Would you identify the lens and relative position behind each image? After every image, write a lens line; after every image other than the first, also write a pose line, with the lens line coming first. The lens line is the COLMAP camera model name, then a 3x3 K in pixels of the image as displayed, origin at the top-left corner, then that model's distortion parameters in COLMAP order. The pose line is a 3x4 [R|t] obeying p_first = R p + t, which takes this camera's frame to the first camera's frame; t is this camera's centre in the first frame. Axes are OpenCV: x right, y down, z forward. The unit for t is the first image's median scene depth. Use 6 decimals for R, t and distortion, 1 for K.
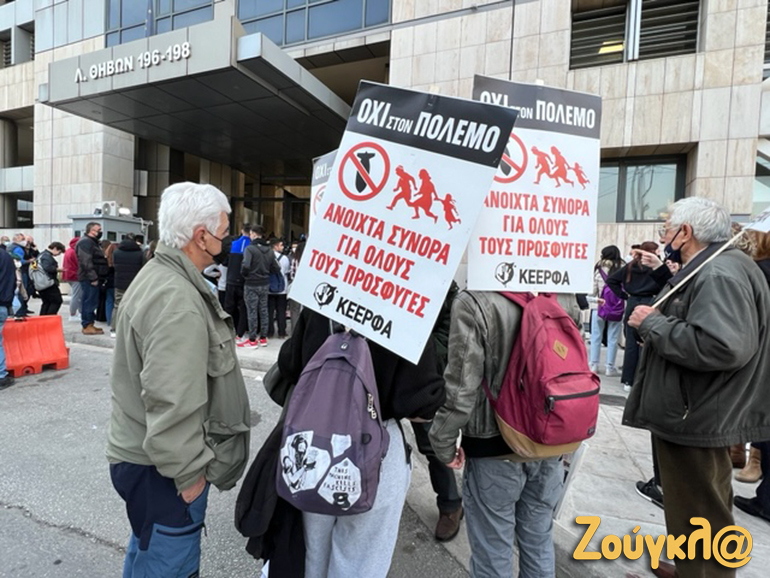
lens RADIAL K [[429.5, 0, 385.0], [0, 429.5, 289.0], [0, 0, 1]] dist [0.002096, 0.000631]
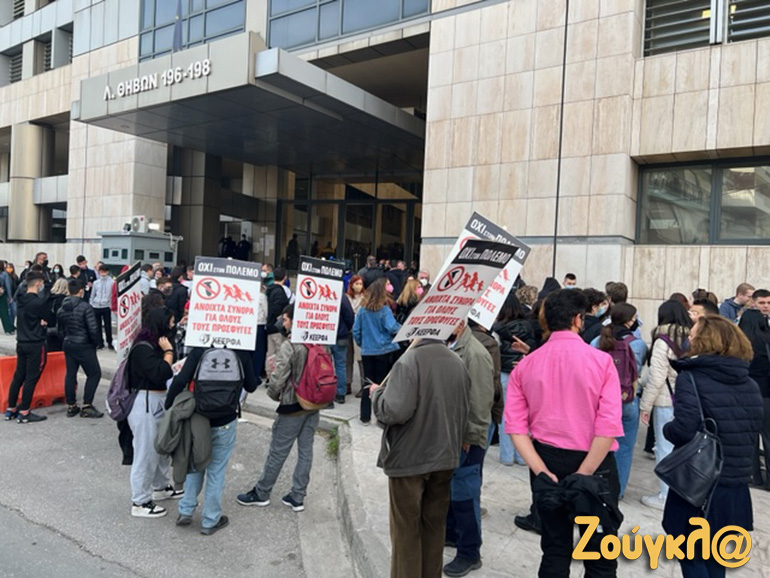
lens RADIAL K [[578.3, 0, 383.0], [0, 578.3, 275.2], [0, 0, 1]] dist [0.061383, -0.057121]
pose [[0.980507, 0.000476, -0.196483, 0.155634], [-0.009493, 0.998944, -0.044952, -0.038172], [0.196255, 0.045941, 0.979476, -0.149602]]
